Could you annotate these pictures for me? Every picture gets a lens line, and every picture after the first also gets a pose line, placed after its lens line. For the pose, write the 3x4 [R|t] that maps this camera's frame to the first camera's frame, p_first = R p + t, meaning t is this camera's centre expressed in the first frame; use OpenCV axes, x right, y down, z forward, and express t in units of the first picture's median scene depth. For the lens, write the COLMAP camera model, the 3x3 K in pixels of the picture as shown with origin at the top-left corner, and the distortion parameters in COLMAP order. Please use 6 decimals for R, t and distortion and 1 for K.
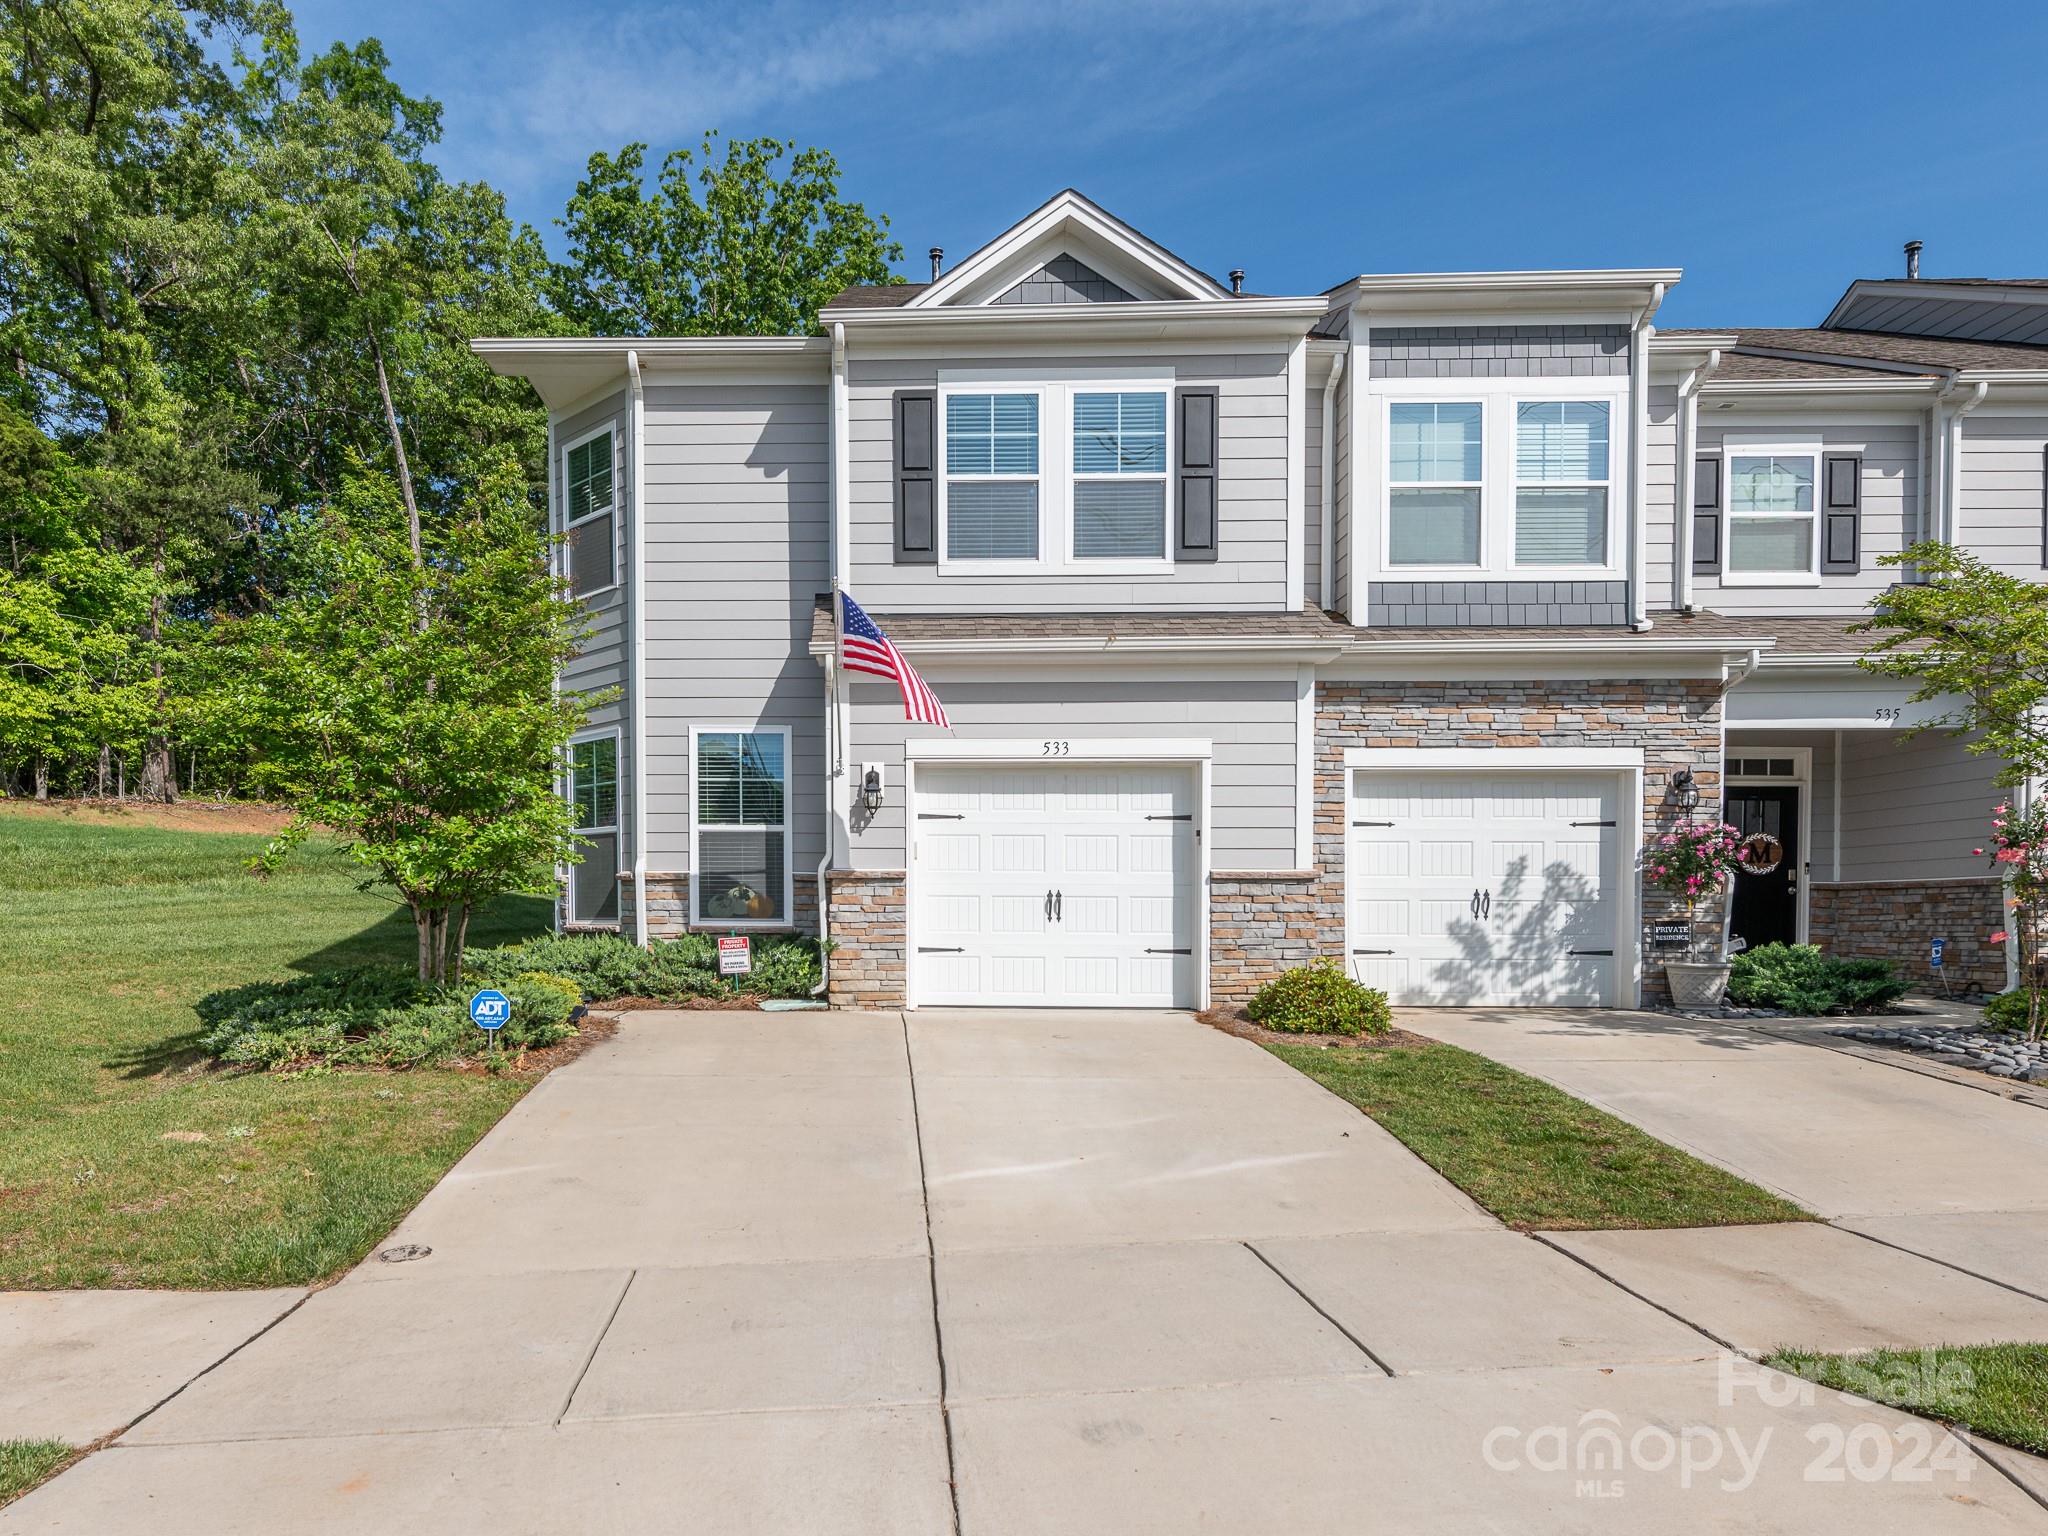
lens RADIAL K [[1065.3, 0, 1028.7], [0, 1065.3, 835.3], [0, 0, 1]] dist [-0.005783, -0.001331]
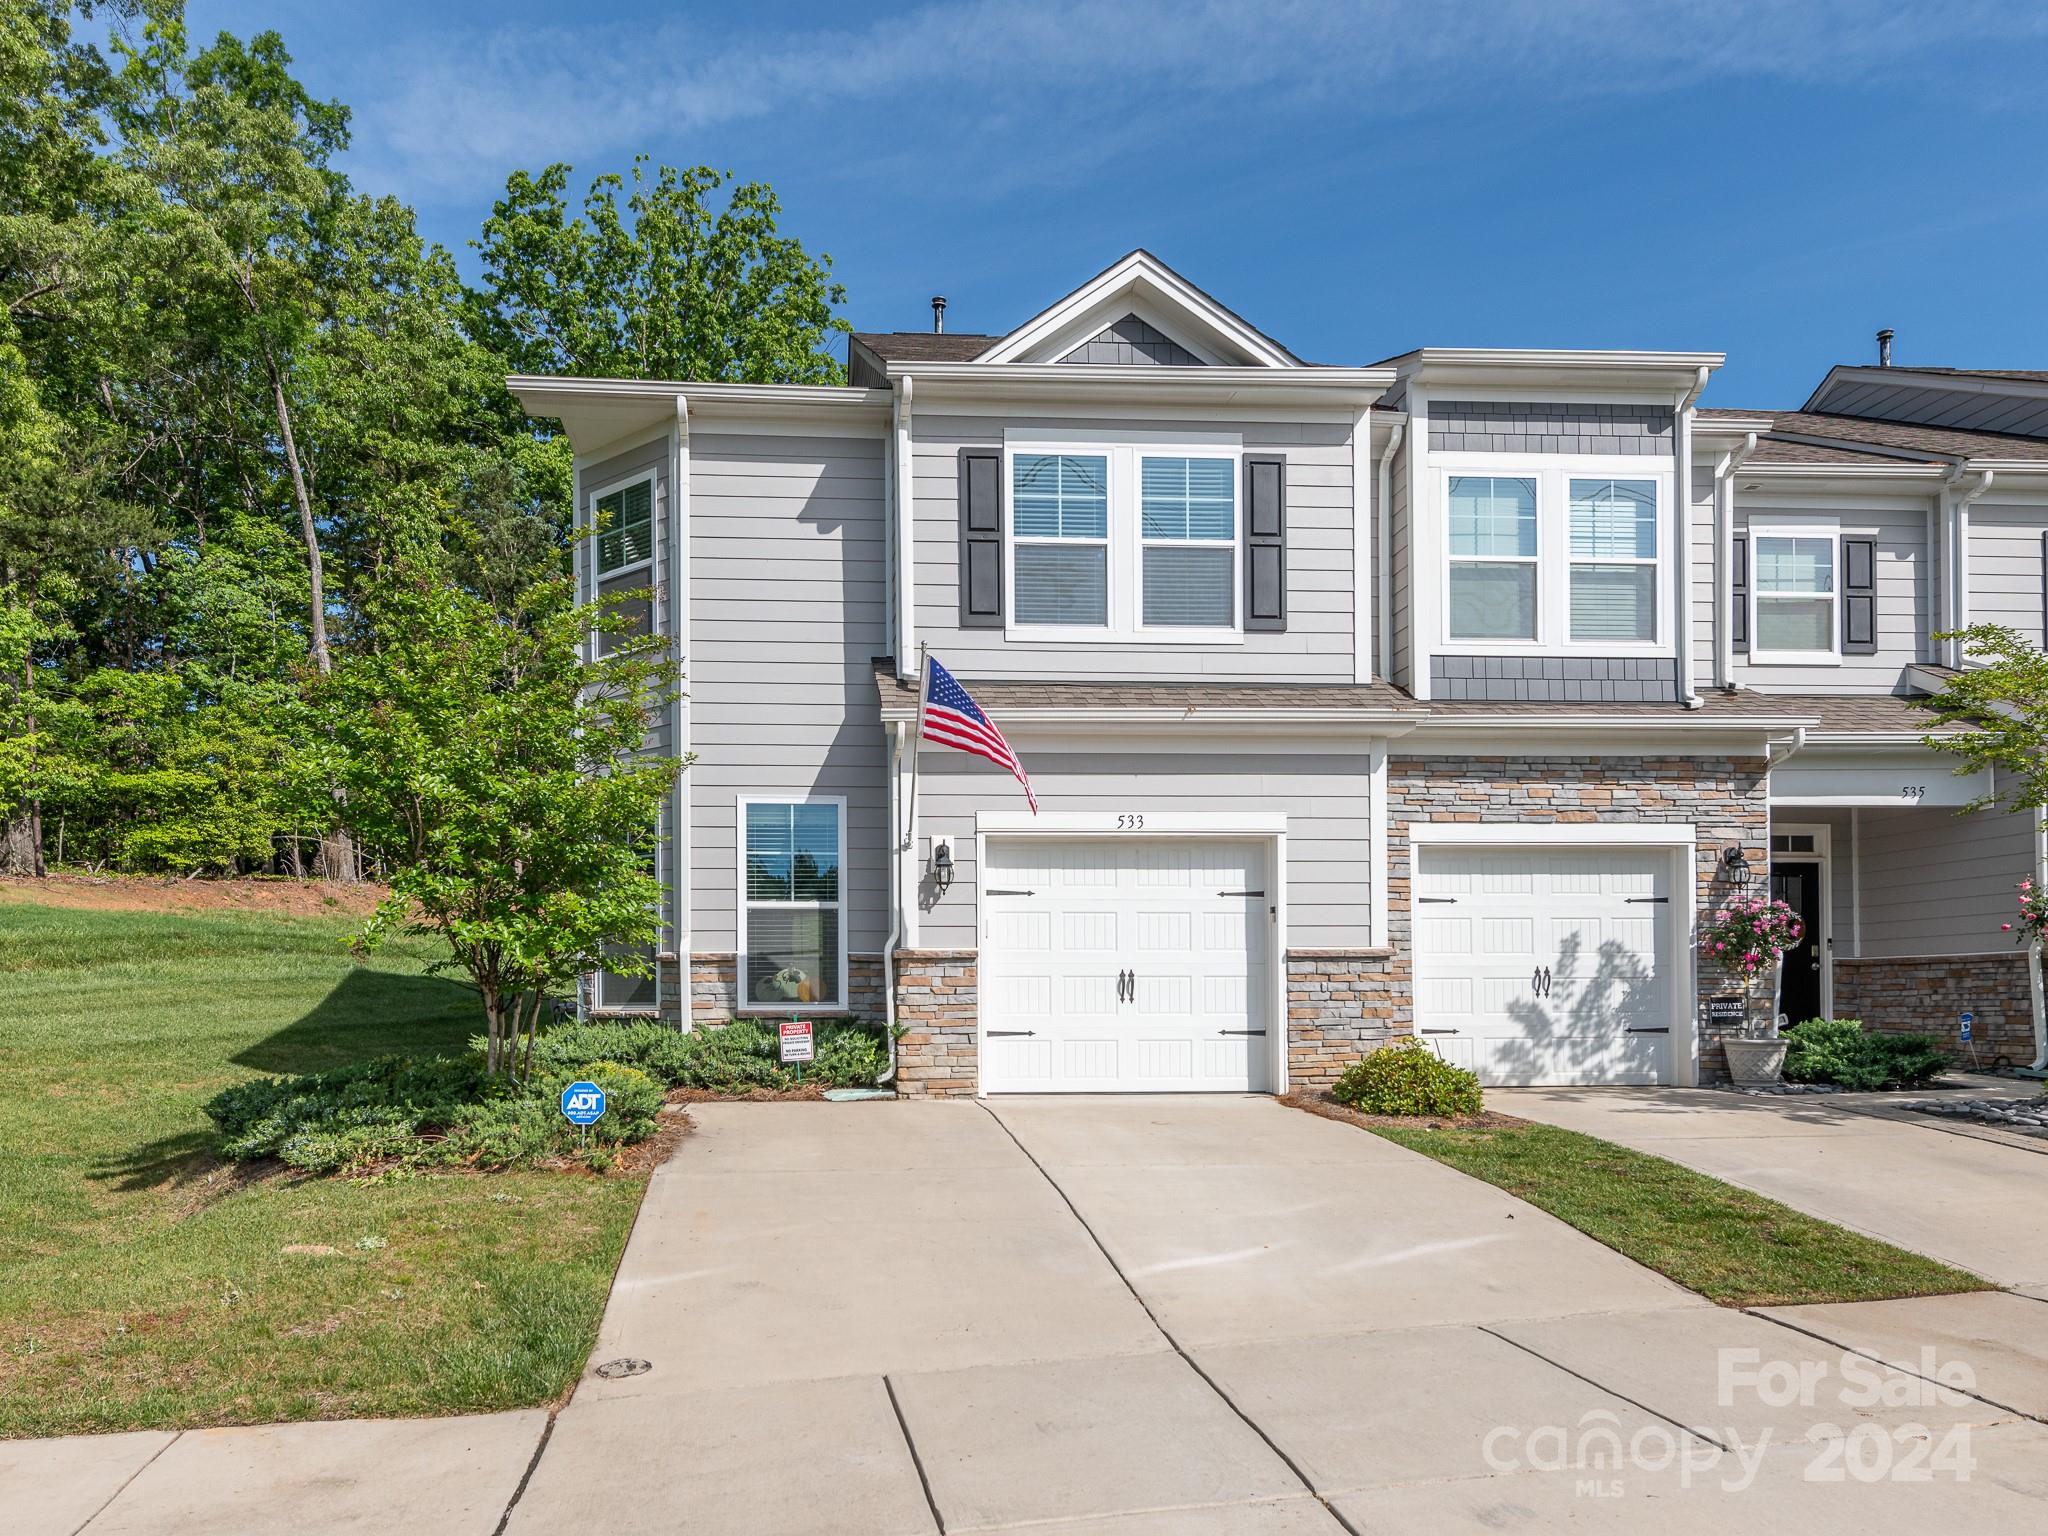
lens RADIAL K [[1140.9, 0, 1008.6], [0, 1140.9, 875.1], [0, 0, 1]] dist [0.003261, -0.000320]
pose [[0.996124, 0.001718, 0.087942, -0.163940], [0.001143, 0.999472, -0.032478, -0.000274], [-0.087951, 0.032452, 0.995596, -0.013154]]
